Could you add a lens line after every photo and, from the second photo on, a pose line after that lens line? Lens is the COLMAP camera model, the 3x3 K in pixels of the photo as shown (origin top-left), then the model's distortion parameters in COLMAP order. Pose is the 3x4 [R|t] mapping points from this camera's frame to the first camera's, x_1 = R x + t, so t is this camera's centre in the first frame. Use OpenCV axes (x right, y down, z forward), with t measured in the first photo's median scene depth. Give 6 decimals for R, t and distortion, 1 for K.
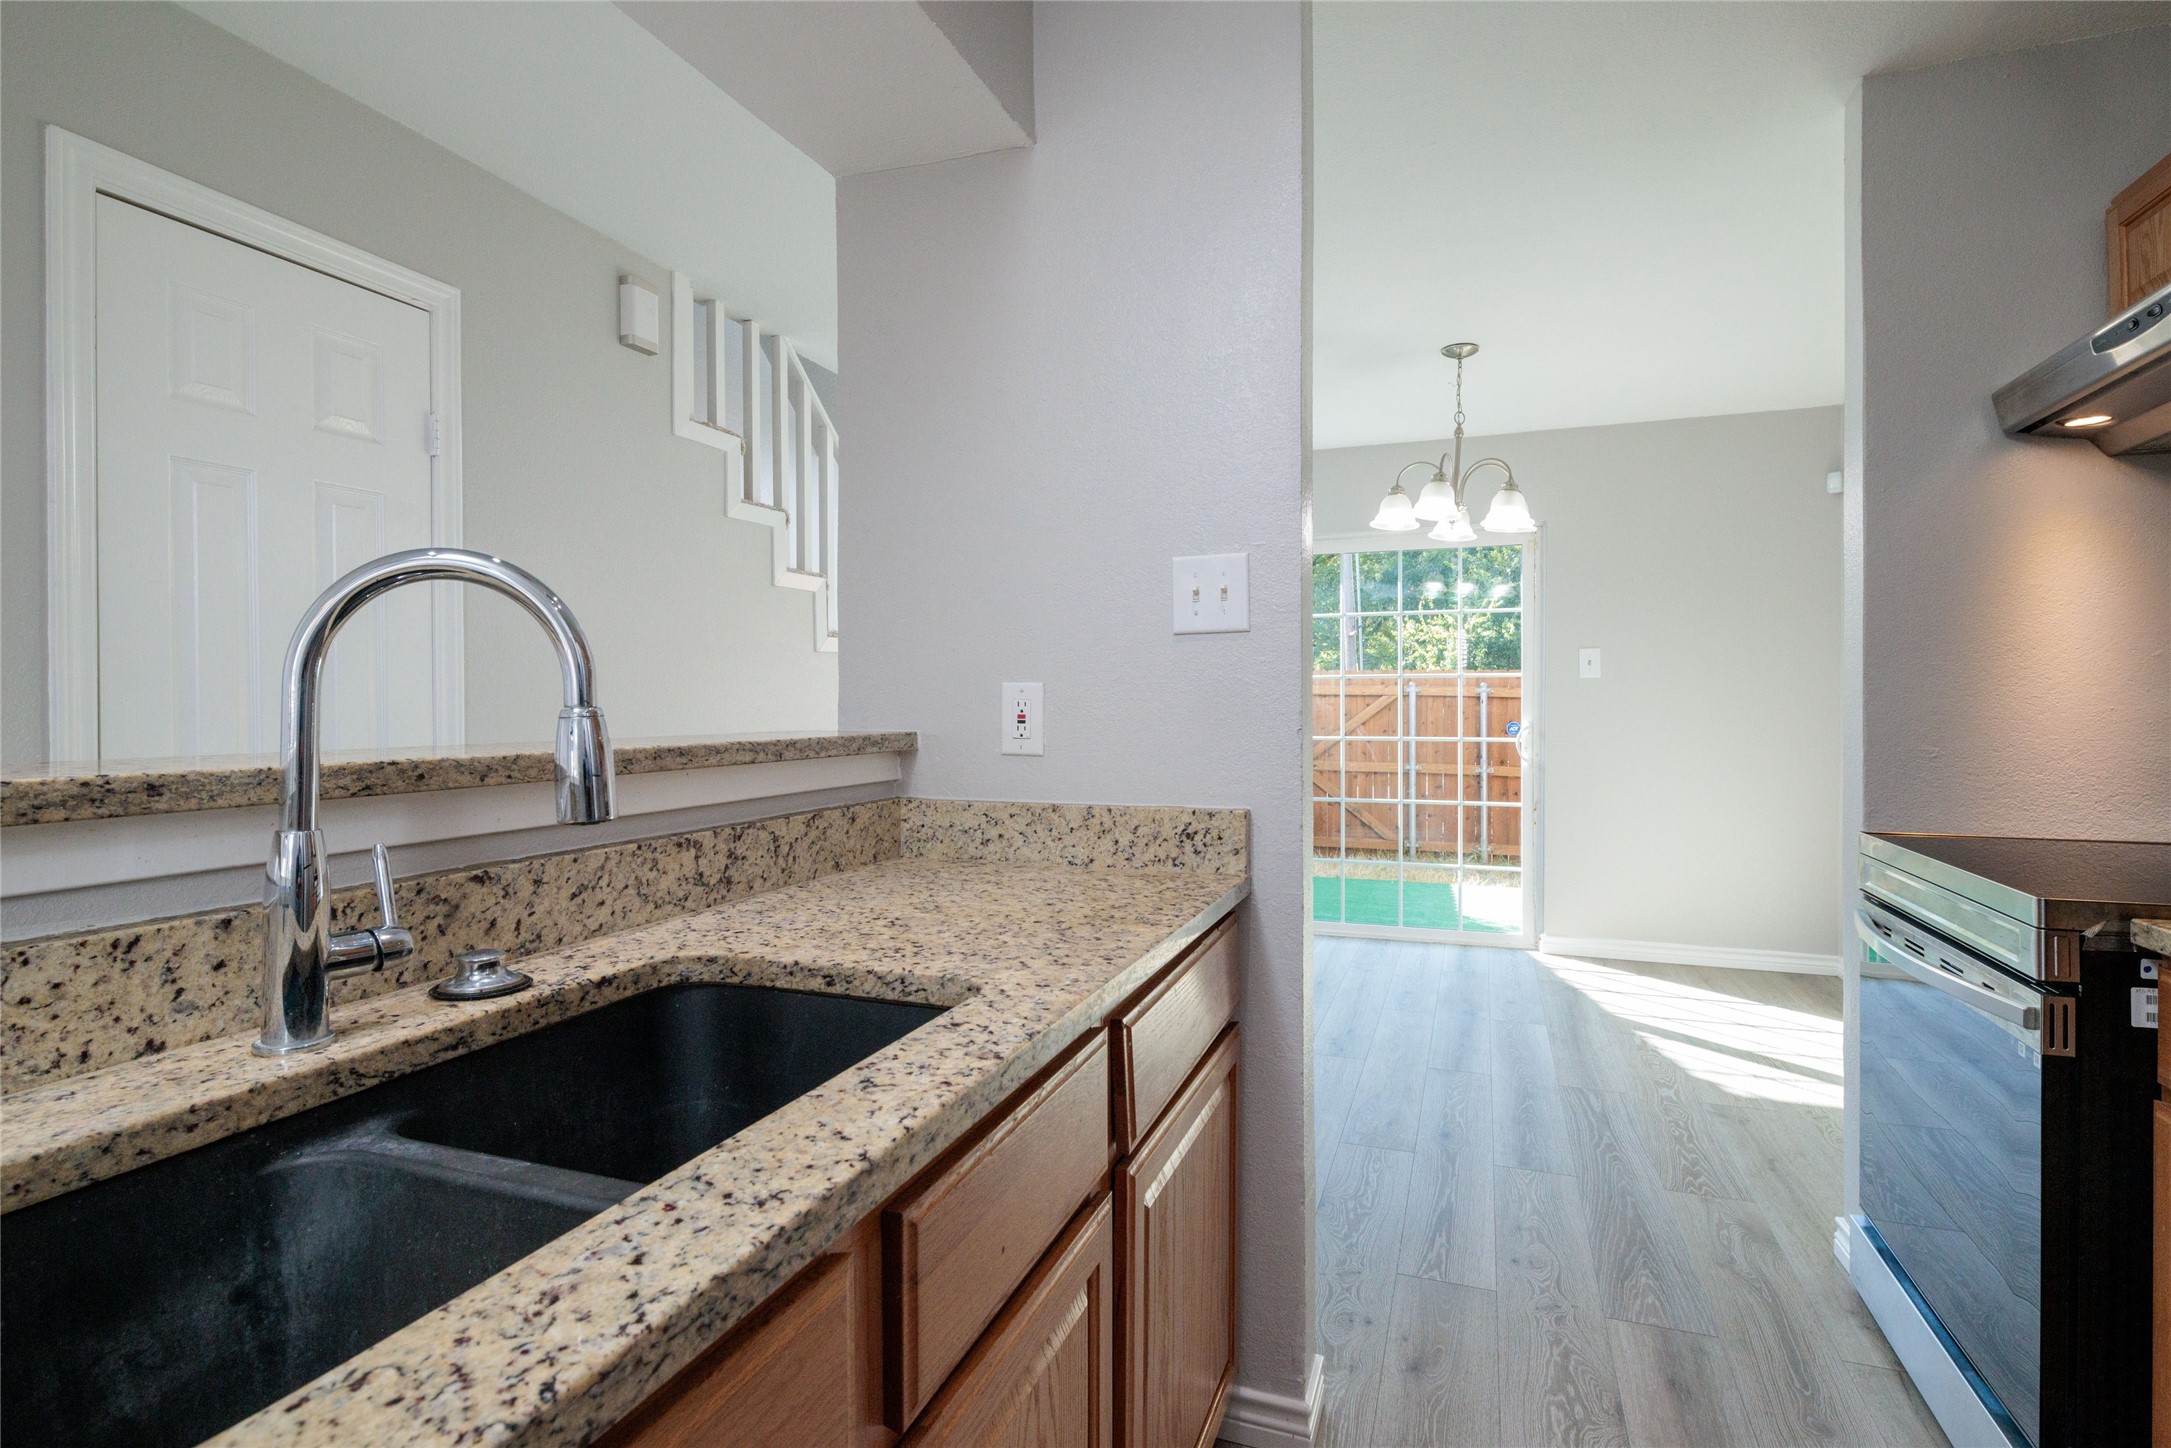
lens RADIAL K [[1057.0, 0, 1117.2], [0, 1057.0, 704.1], [0, 0, 1]] dist [0.004656, -0.004236]
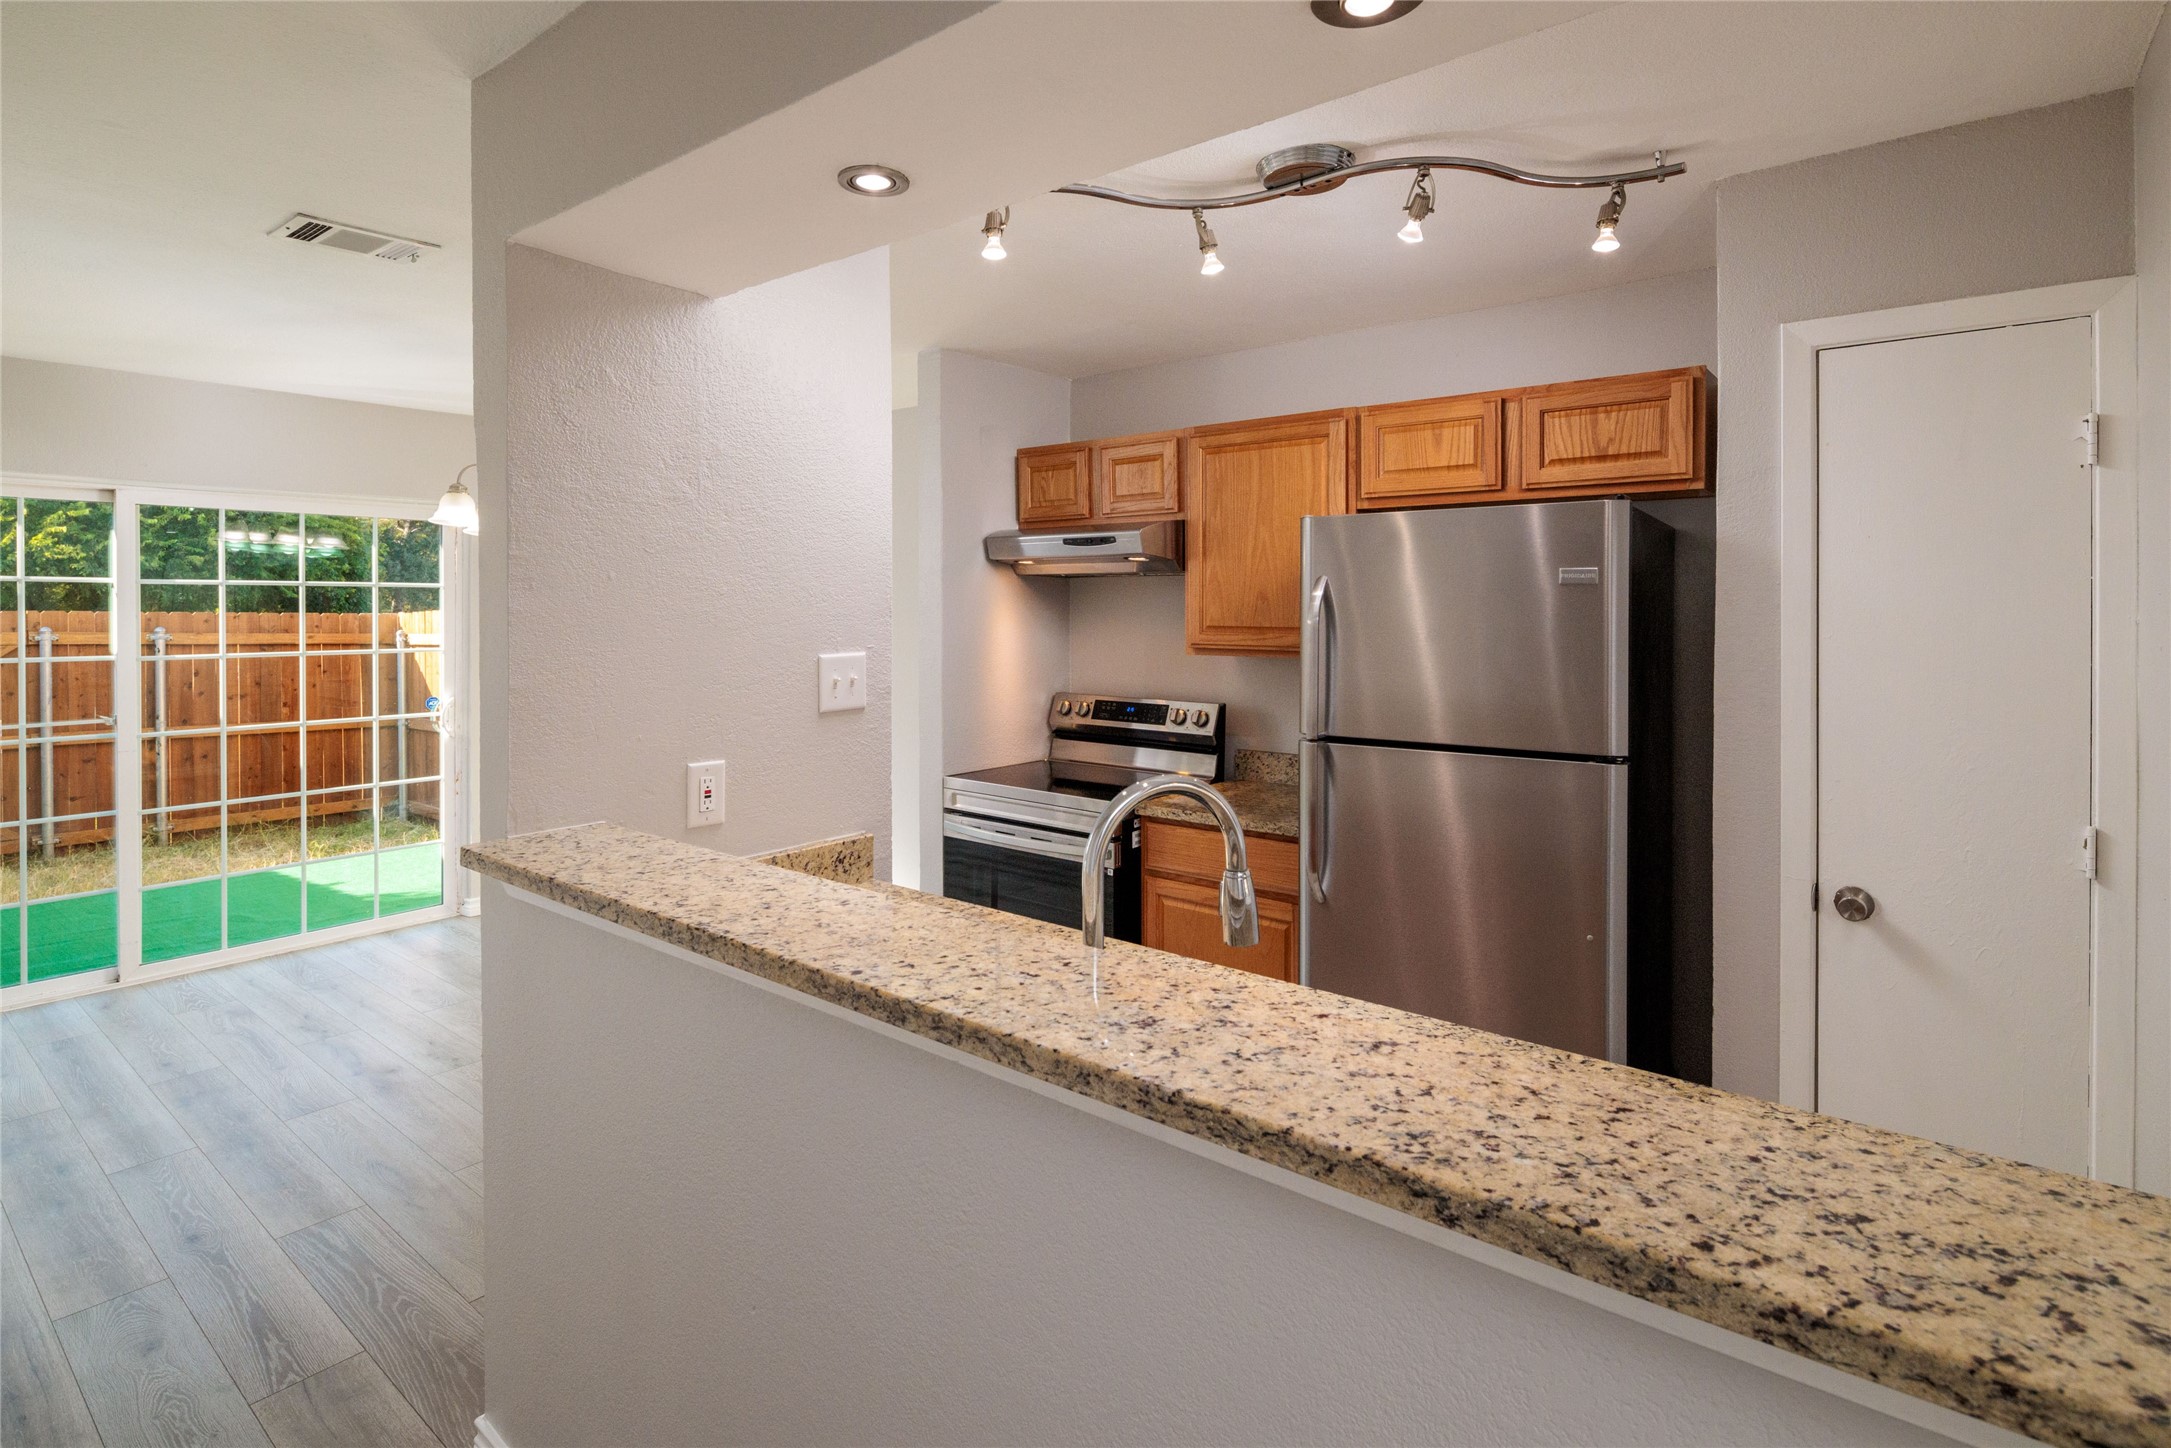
lens RADIAL K [[1057.0, 0, 1077.7], [0, 1057.0, 607.1], [0, 0, 1]] dist [0.004656, -0.004236]
pose [[0.336607, 0.000094, 0.941645, -0.484967], [0.001342, 0.999999, -0.000579, -0.088003], [-0.941644, 0.001459, 0.336606, 0.108391]]
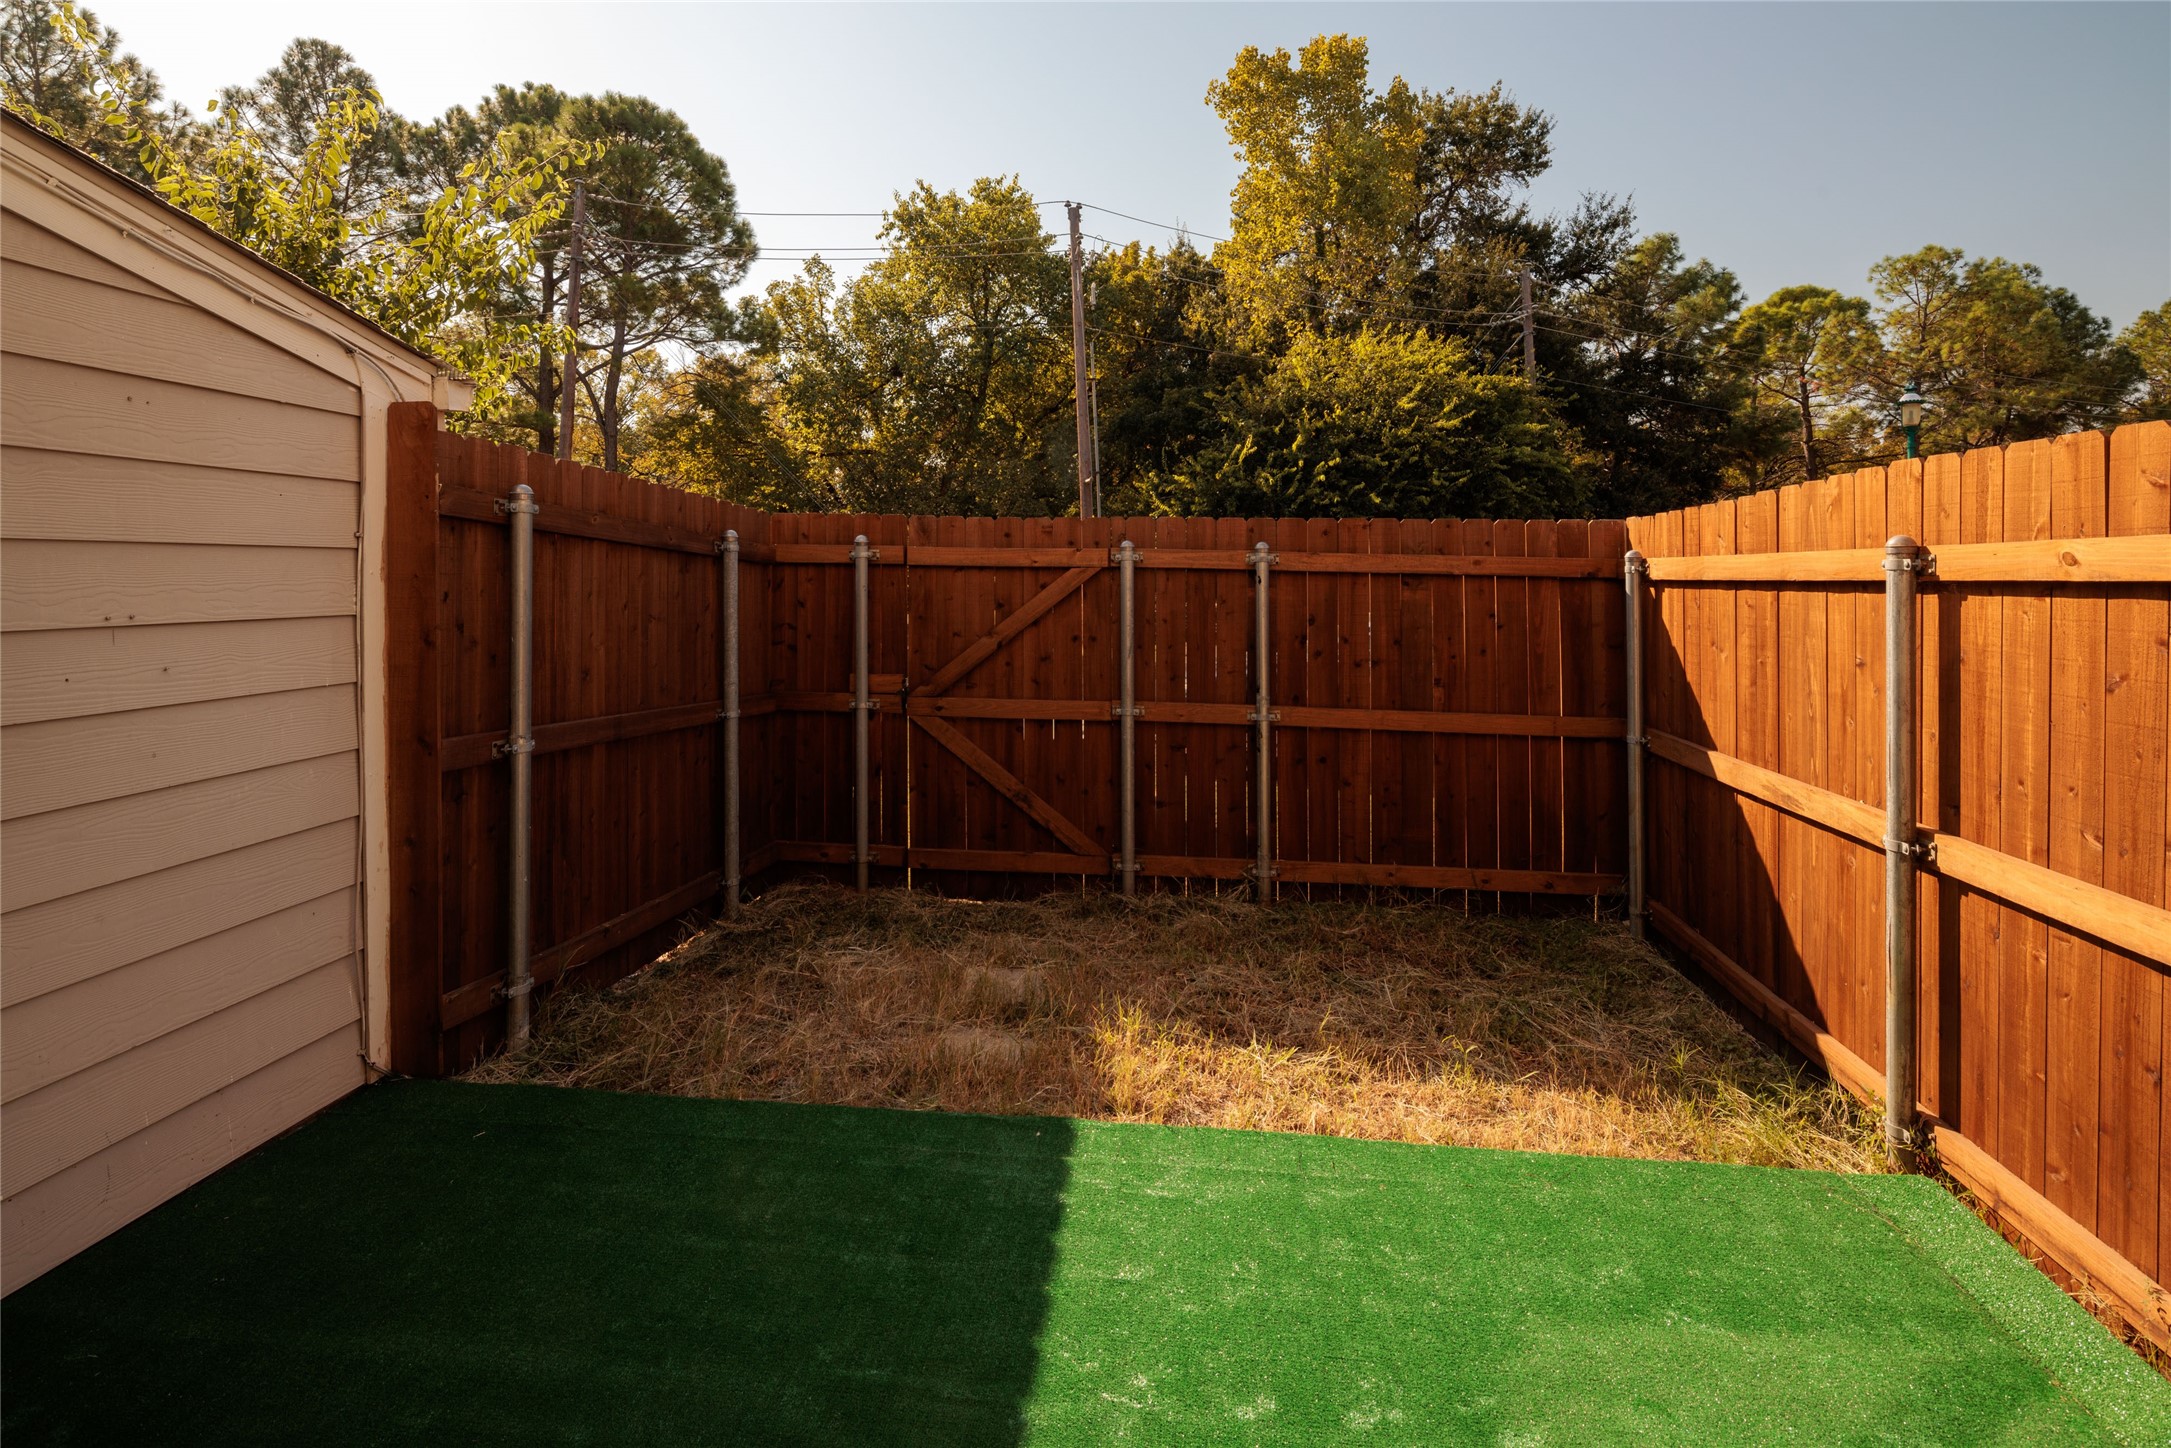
lens RADIAL K [[1057.0, 0, 1105.1], [0, 1057.0, 547.7], [0, 0, 1]] dist [0.004656, -0.004236]
pose [[0.976438, 0.003915, 0.215763, 0.410133], [-0.001696, 0.999944, -0.010471, -0.032386], [-0.215792, 0.009859, 0.976390, 1.308905]]
